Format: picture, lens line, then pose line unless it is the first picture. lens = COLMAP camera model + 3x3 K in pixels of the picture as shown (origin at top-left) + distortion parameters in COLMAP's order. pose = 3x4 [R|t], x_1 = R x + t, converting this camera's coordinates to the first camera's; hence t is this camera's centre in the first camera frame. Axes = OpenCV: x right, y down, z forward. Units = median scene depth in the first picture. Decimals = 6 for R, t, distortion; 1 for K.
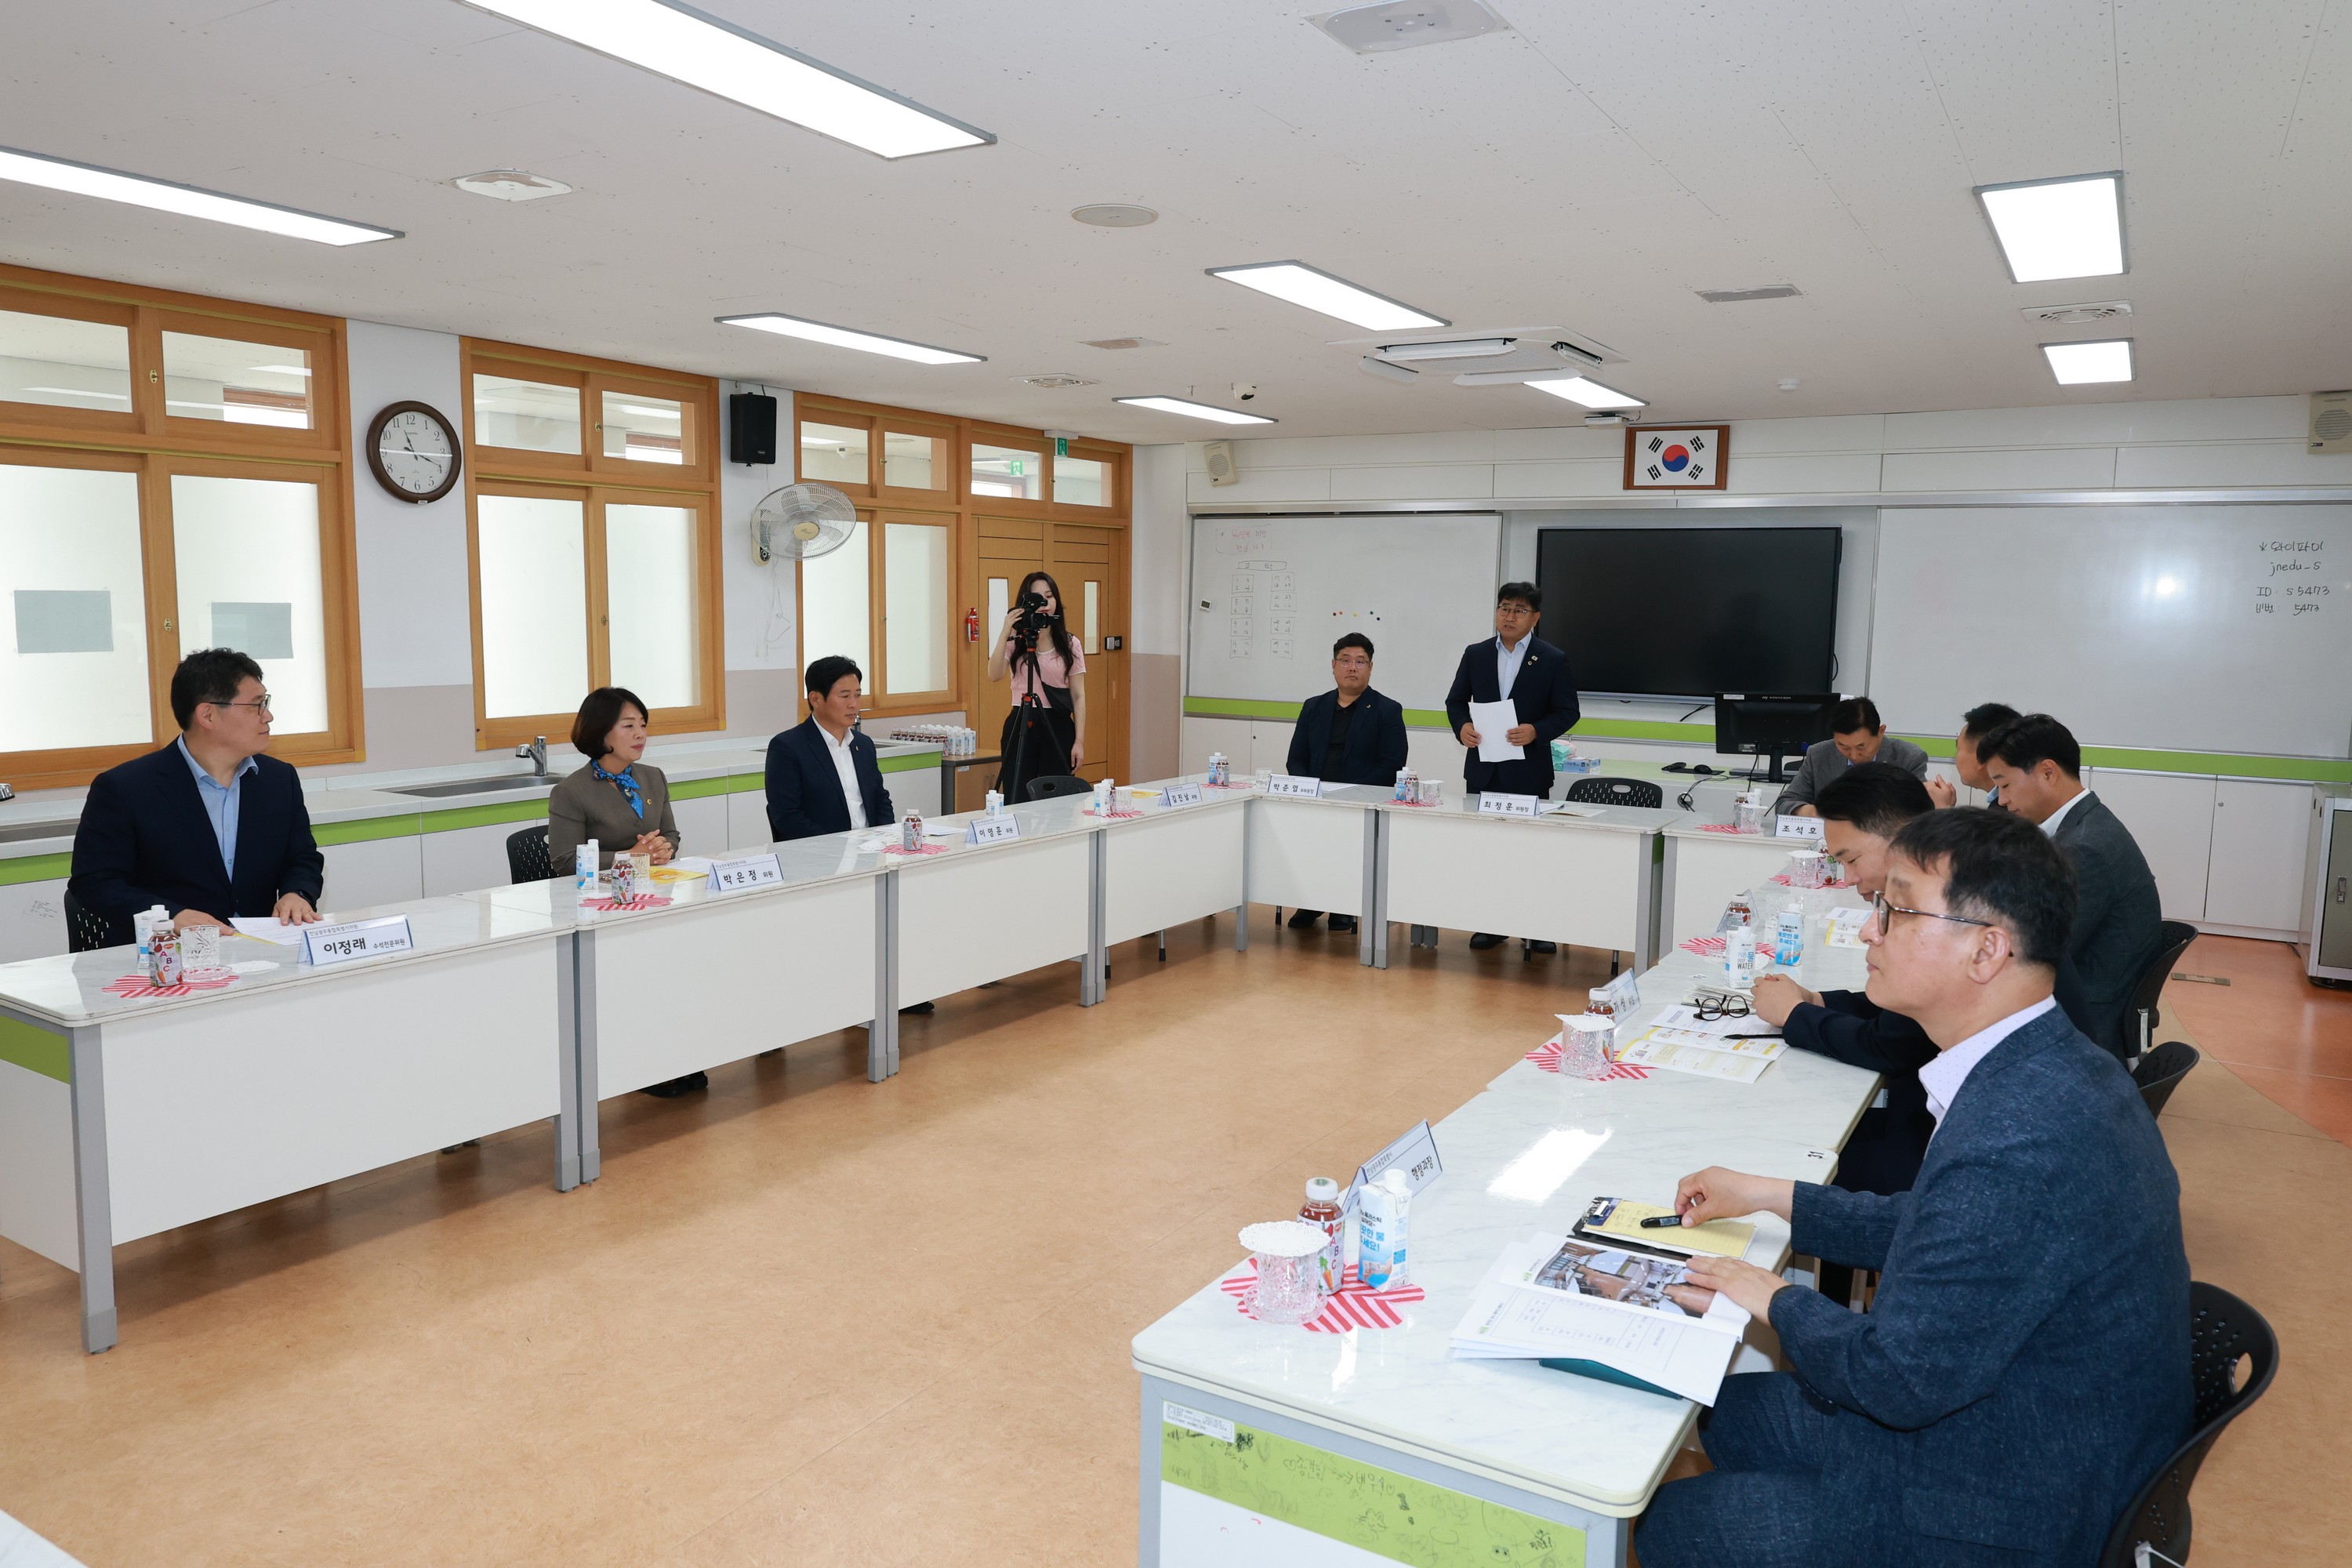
lens RADIAL K [[1618.4, 0, 1169.2], [0, 1618.4, 798.8], [0, 0, 1]] dist [-0.000902, 0.001882]
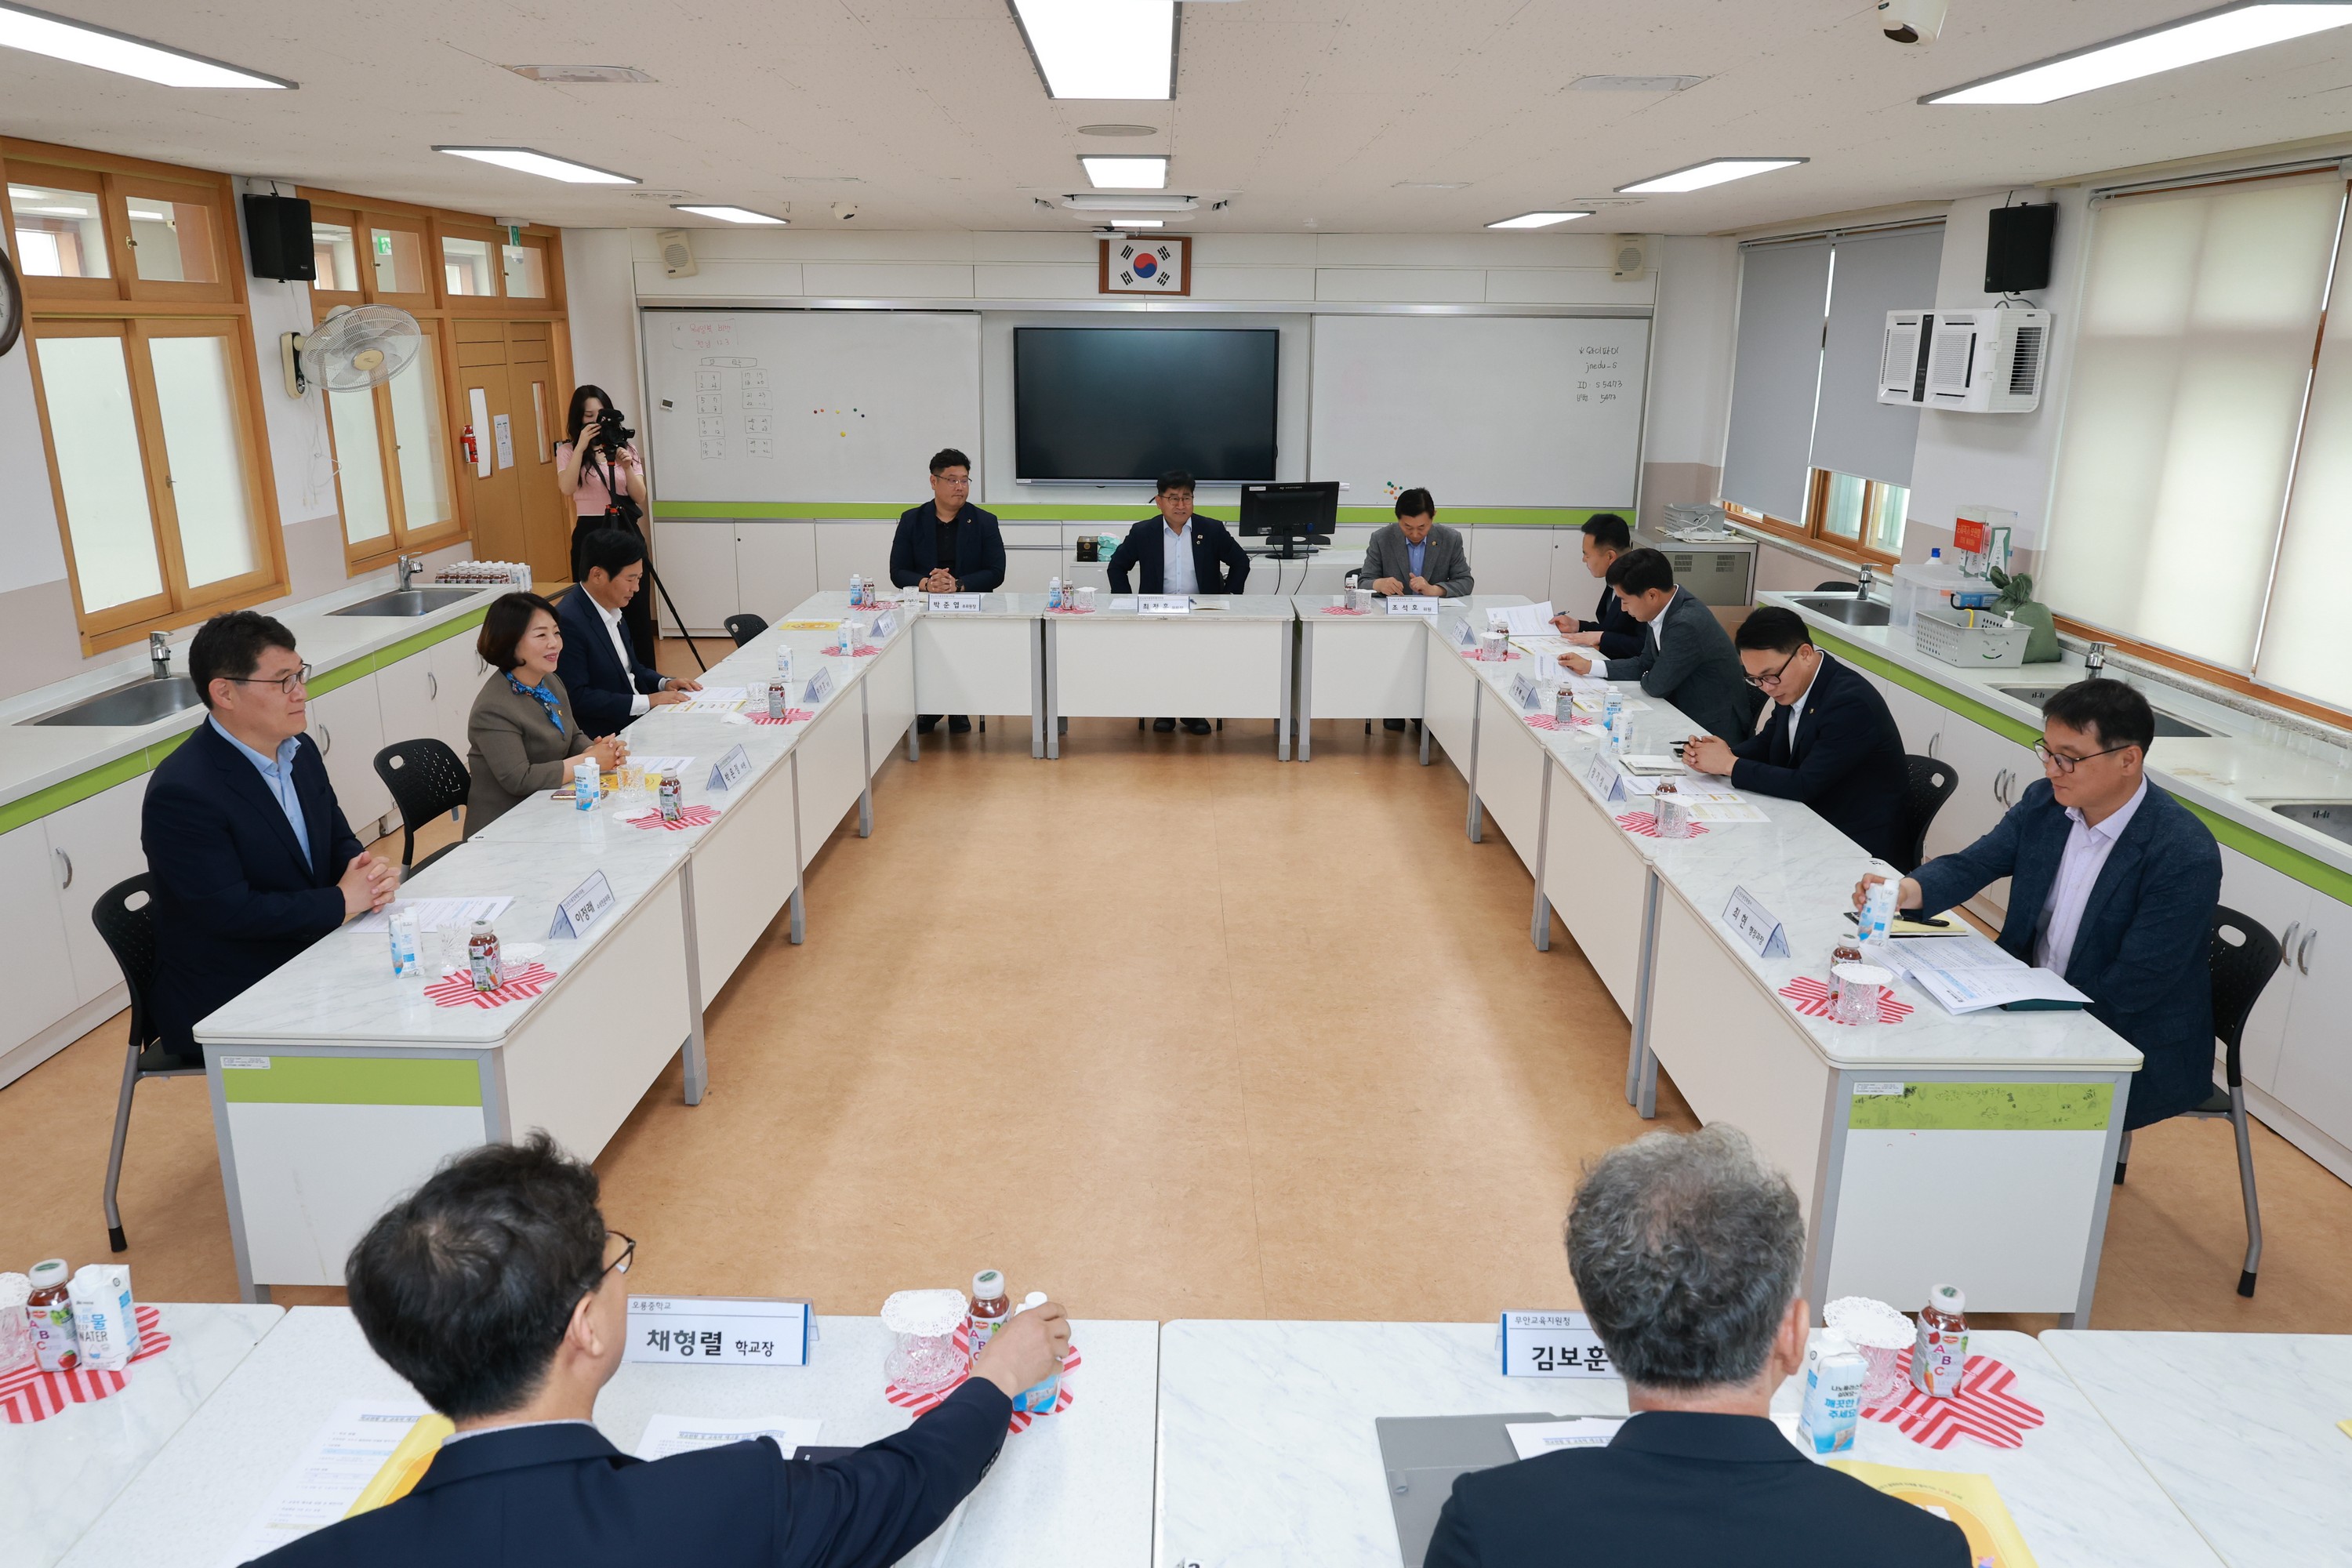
lens RADIAL K [[1618.4, 0, 1169.2], [0, 1618.4, 798.8], [0, 0, 1]] dist [-0.000902, 0.001882]
pose [[0.852943, -0.155975, 0.498157, -0.300415], [0.071723, 0.980282, 0.184126, -0.057165], [-0.517053, -0.121320, 0.847312, 0.001940]]
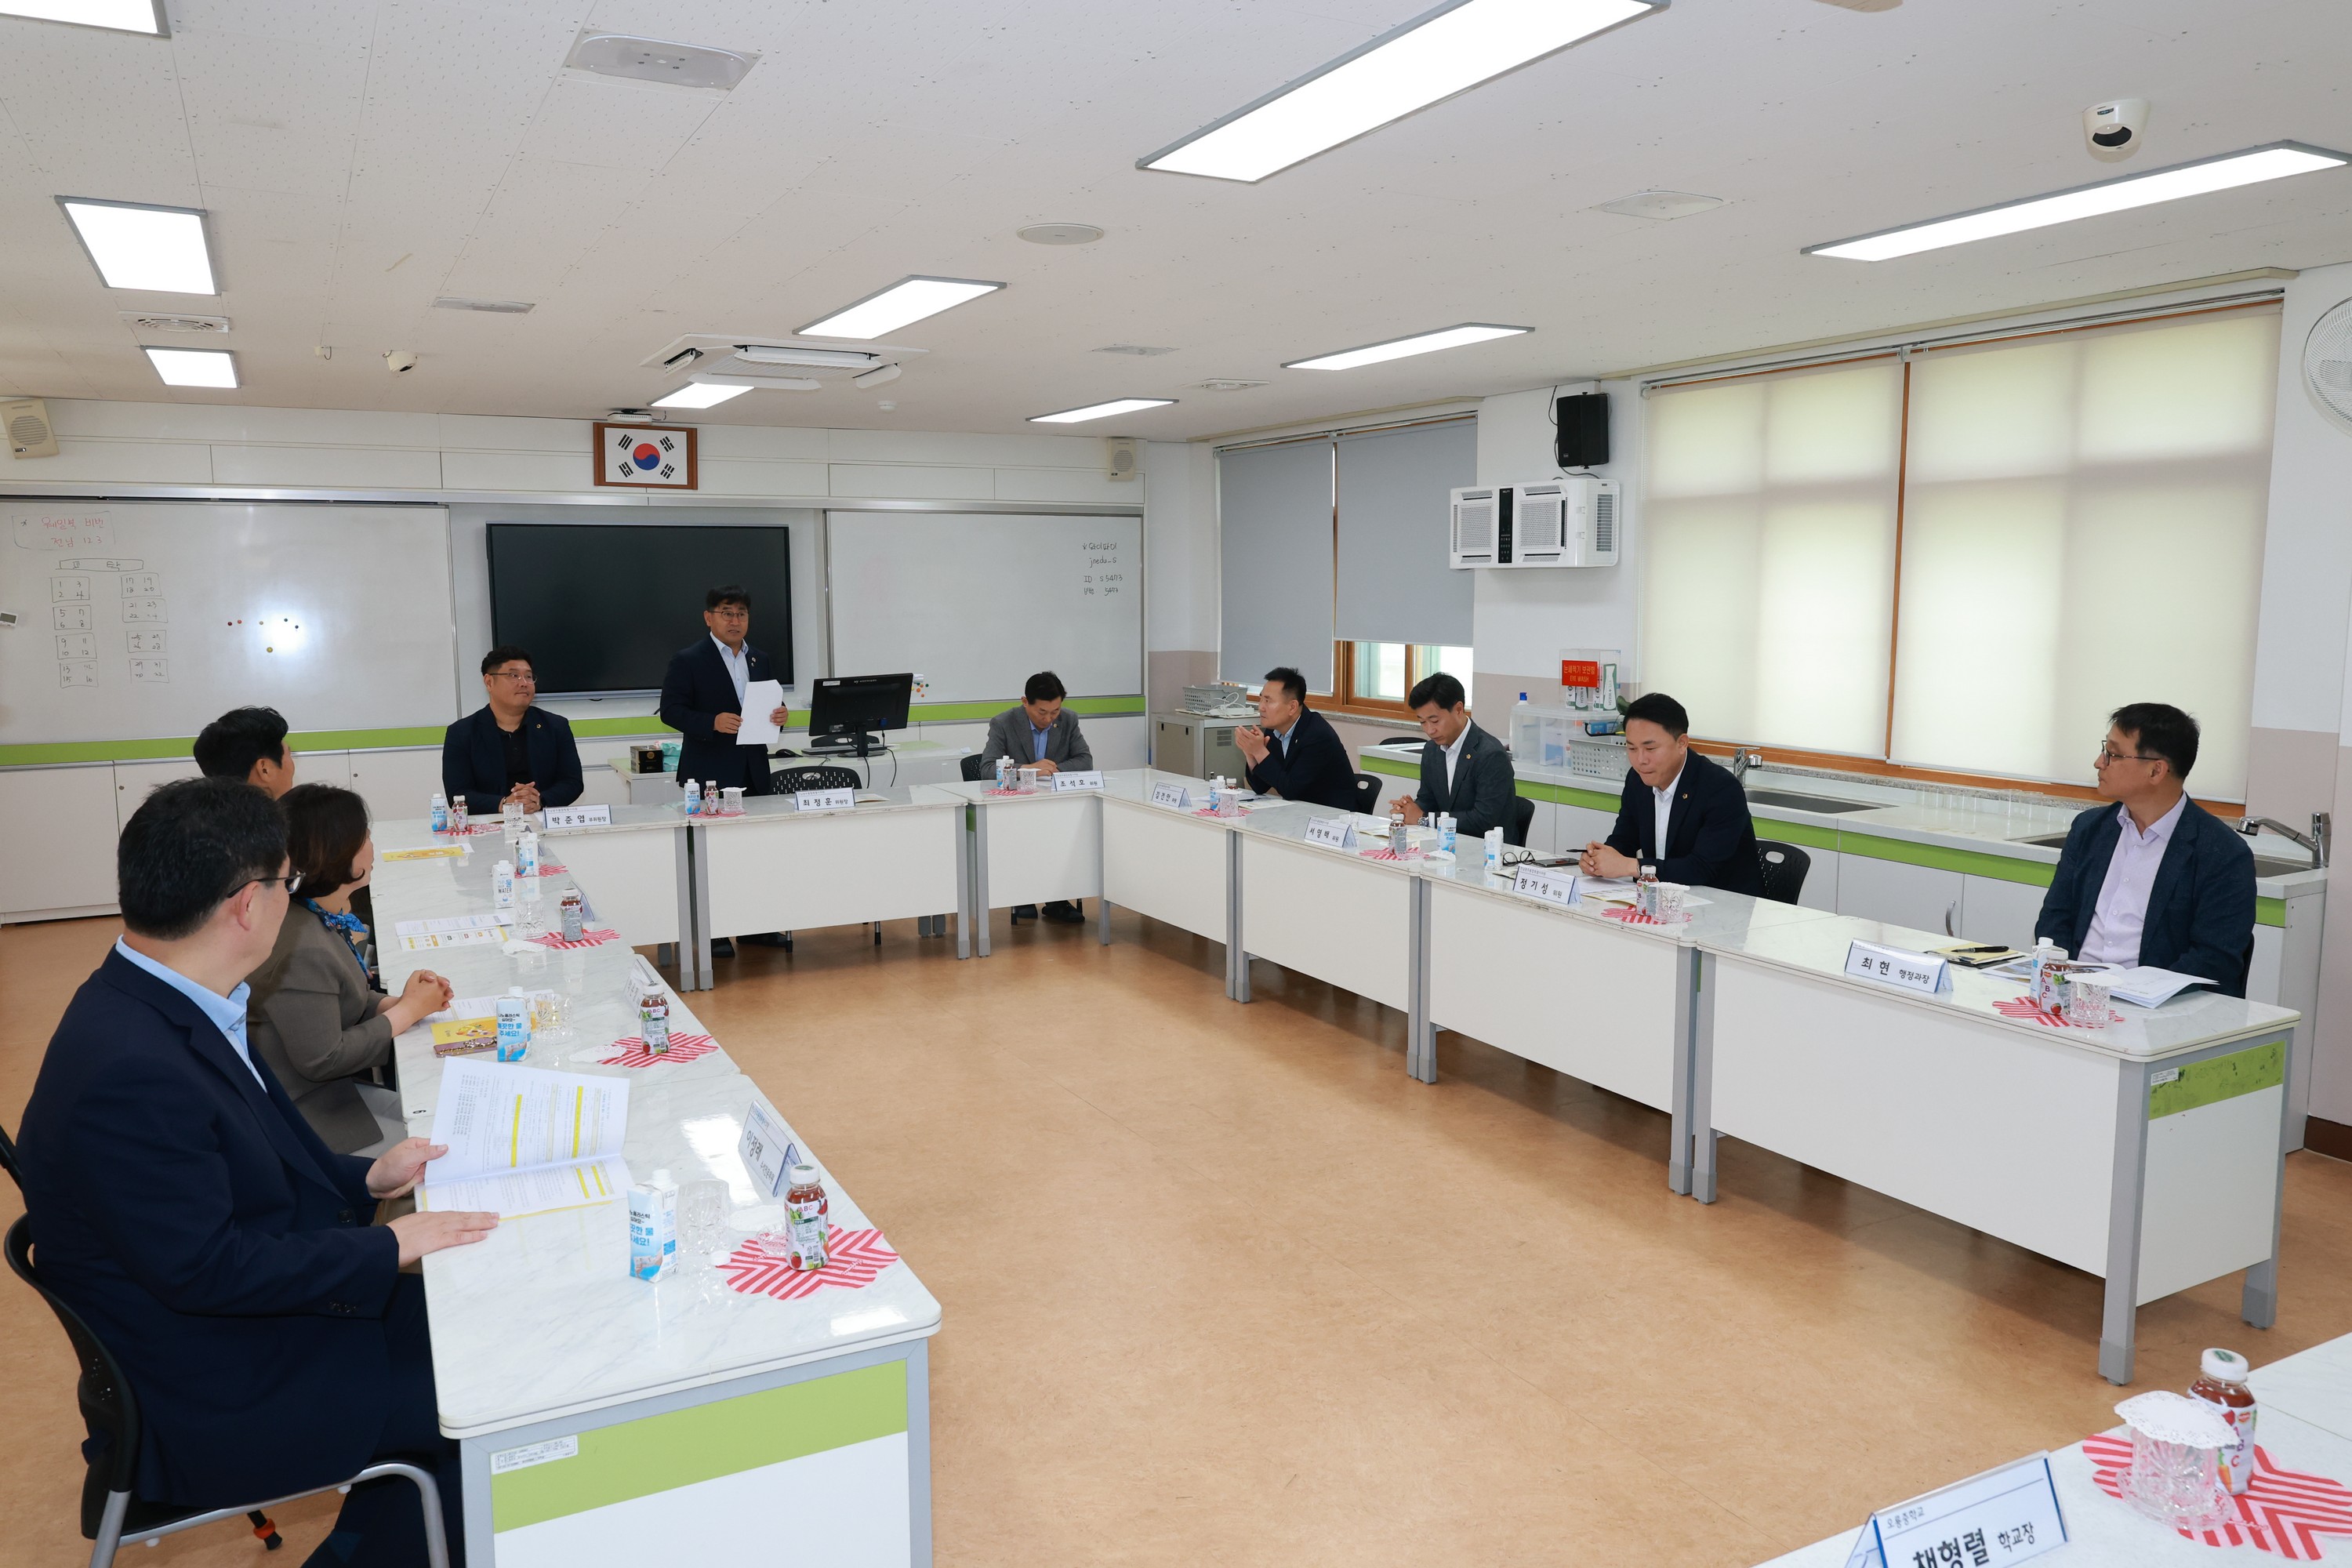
lens RADIAL K [[1618.4, 0, 1169.2], [0, 1618.4, 798.8], [0, 0, 1]] dist [-0.000902, 0.001882]
pose [[0.506204, -0.133794, 0.851972, -0.437946], [0.122848, 0.989005, 0.082323, -0.043133], [-0.853619, 0.062991, 0.517075, 0.216791]]
